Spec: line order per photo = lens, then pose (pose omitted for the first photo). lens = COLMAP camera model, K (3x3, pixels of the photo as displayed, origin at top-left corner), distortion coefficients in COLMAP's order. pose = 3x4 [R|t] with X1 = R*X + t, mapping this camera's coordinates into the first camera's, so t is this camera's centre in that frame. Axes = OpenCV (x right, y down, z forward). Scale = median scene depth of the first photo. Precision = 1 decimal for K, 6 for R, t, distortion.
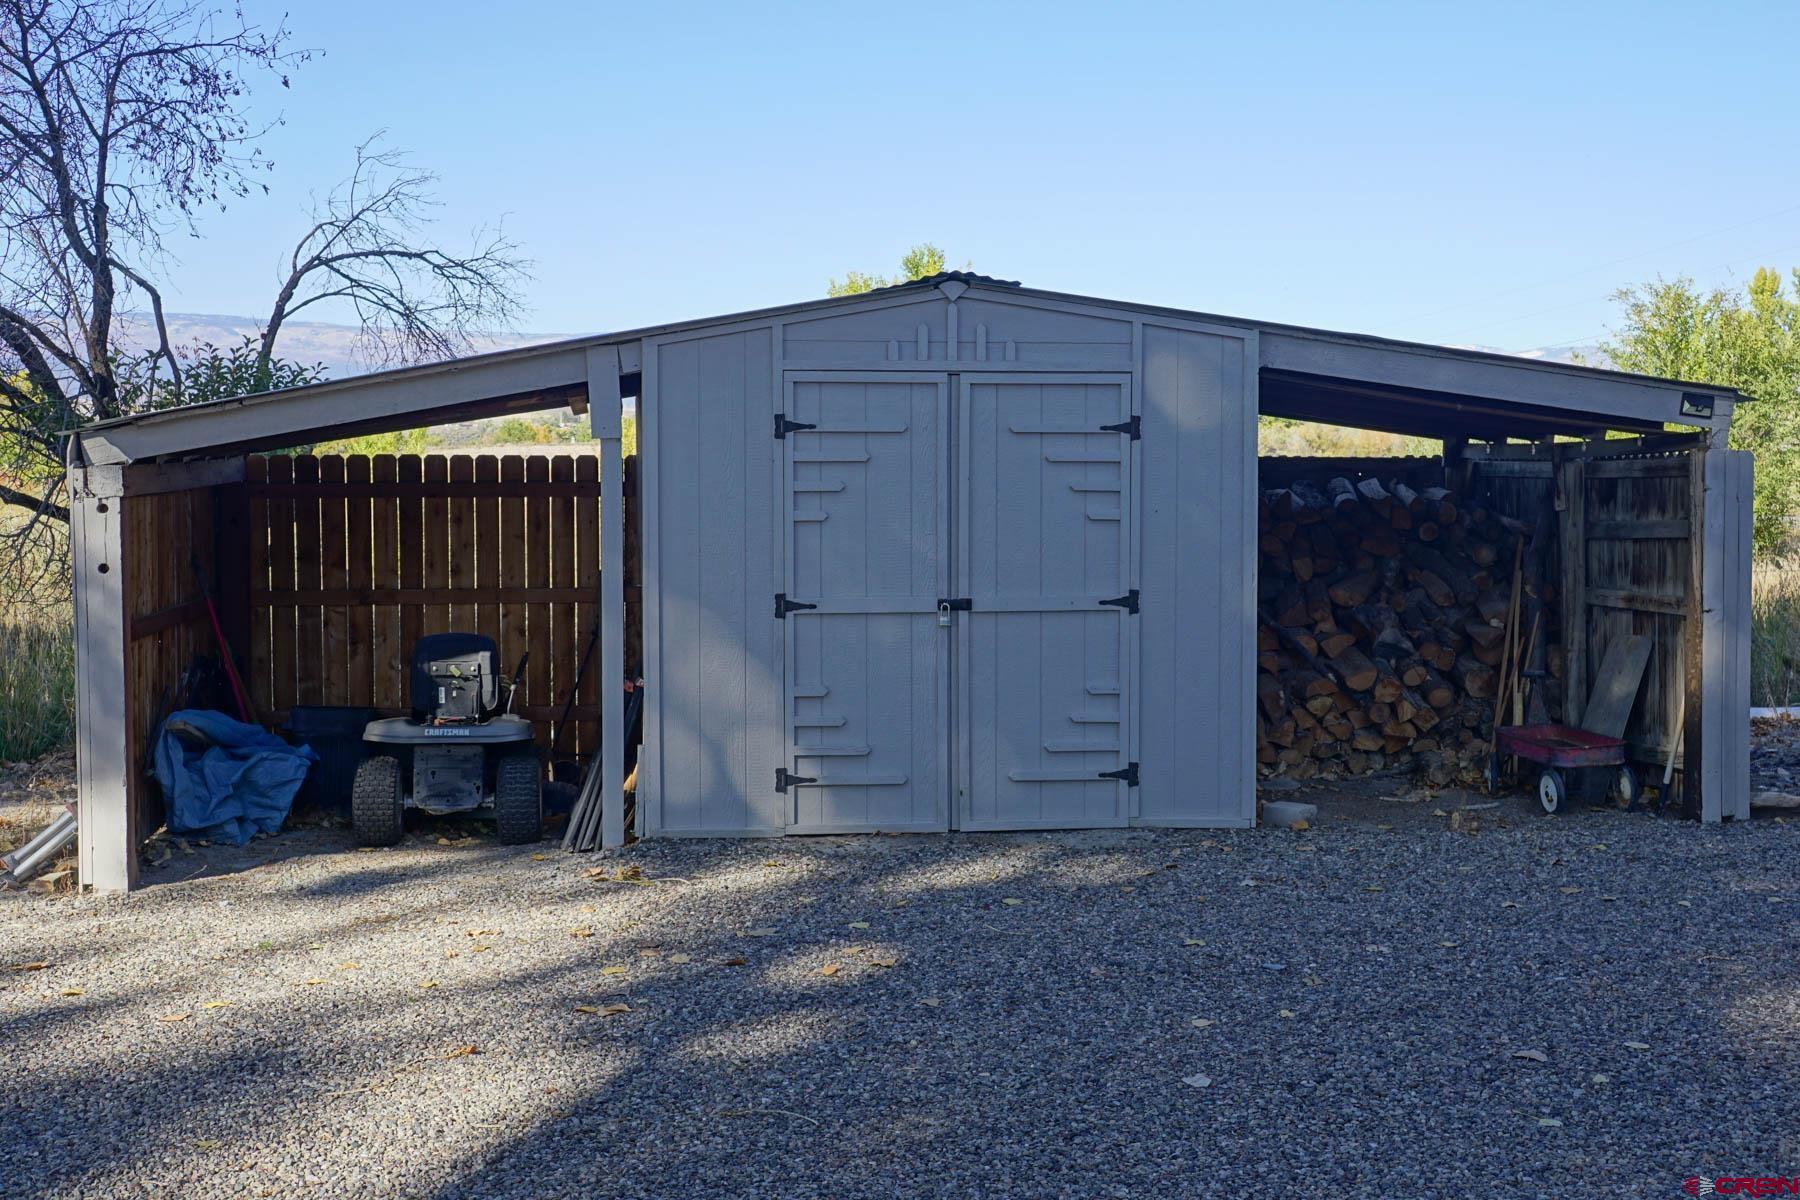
lens RADIAL K [[2204.8, 0, 899.6], [0, 2204.8, 597.2], [0, 0, 1]] dist [0.078030, 0.000000]
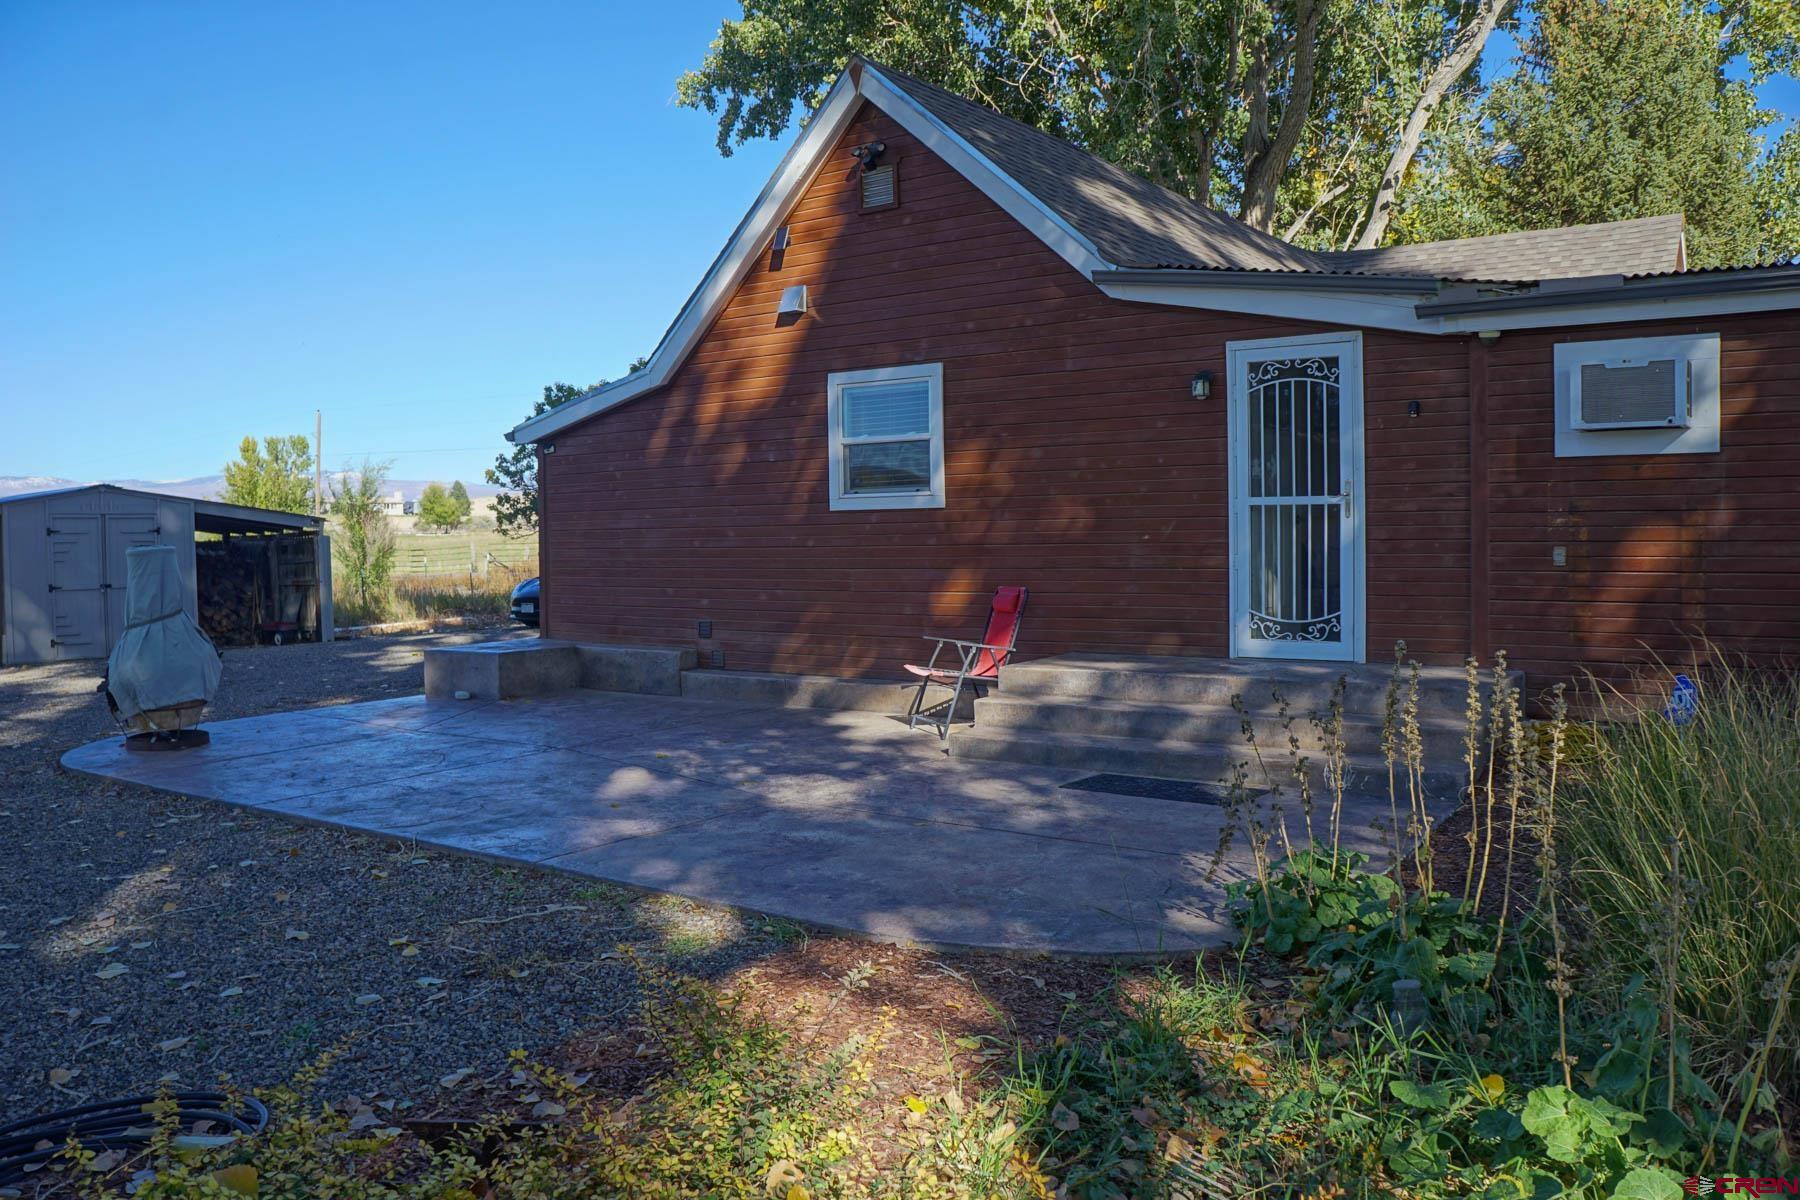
lens RADIAL K [[1405.7, 0, 909.4], [0, 1405.7, 595.3], [0, 0, 1]] dist [-0.134790, 0.031607]
pose [[0.681250, -0.040652, 0.730921, -0.525129], [0.062090, 0.998068, -0.002361, 0.080895], [-0.729413, 0.046991, 0.682458, -1.028738]]
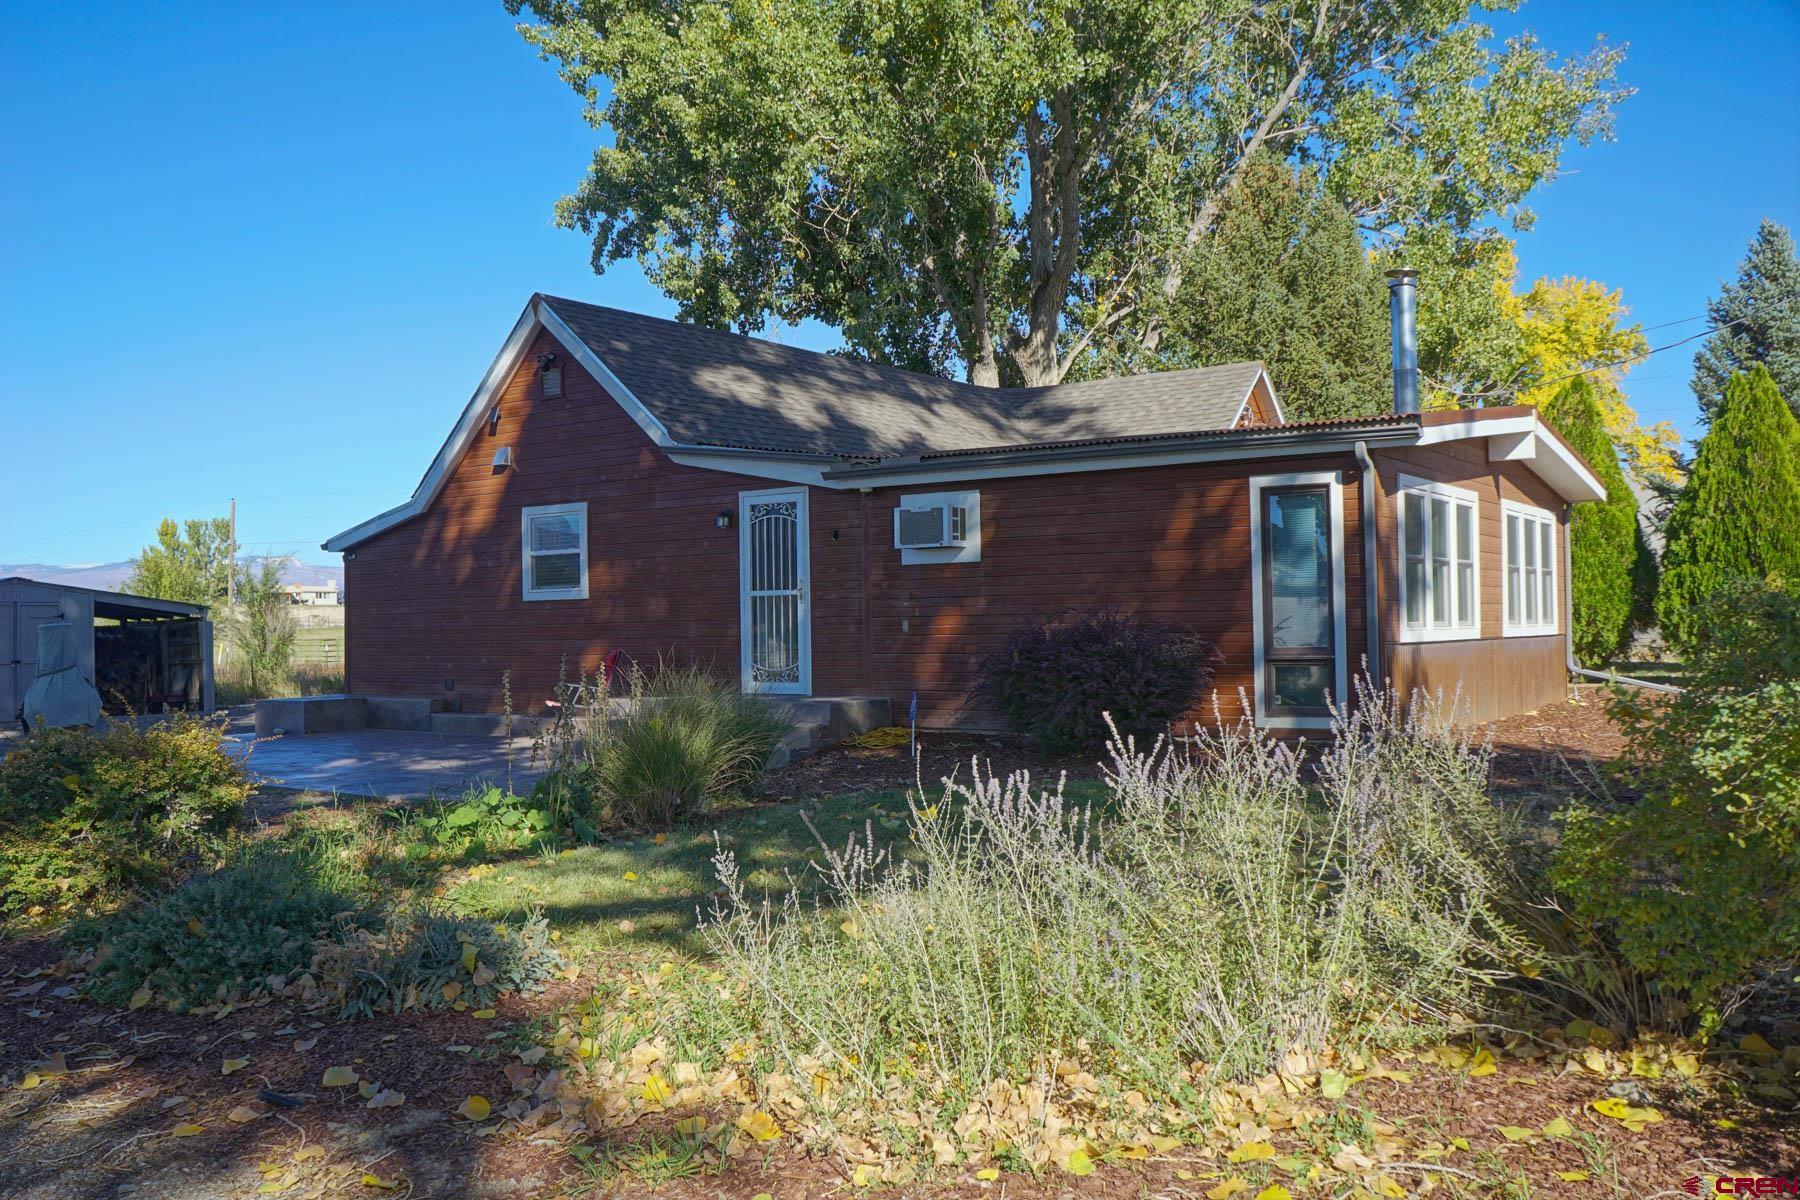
lens RADIAL K [[1552.4, 0, 901.6], [0, 1552.4, 593.7], [0, 0, 1]] dist [-0.084199, 0.030829]
pose [[0.683258, 0.004633, 0.730162, -0.727891], [0.064675, 0.995666, -0.066838, 0.137799], [-0.727307, 0.092891, 0.679997, -1.659803]]
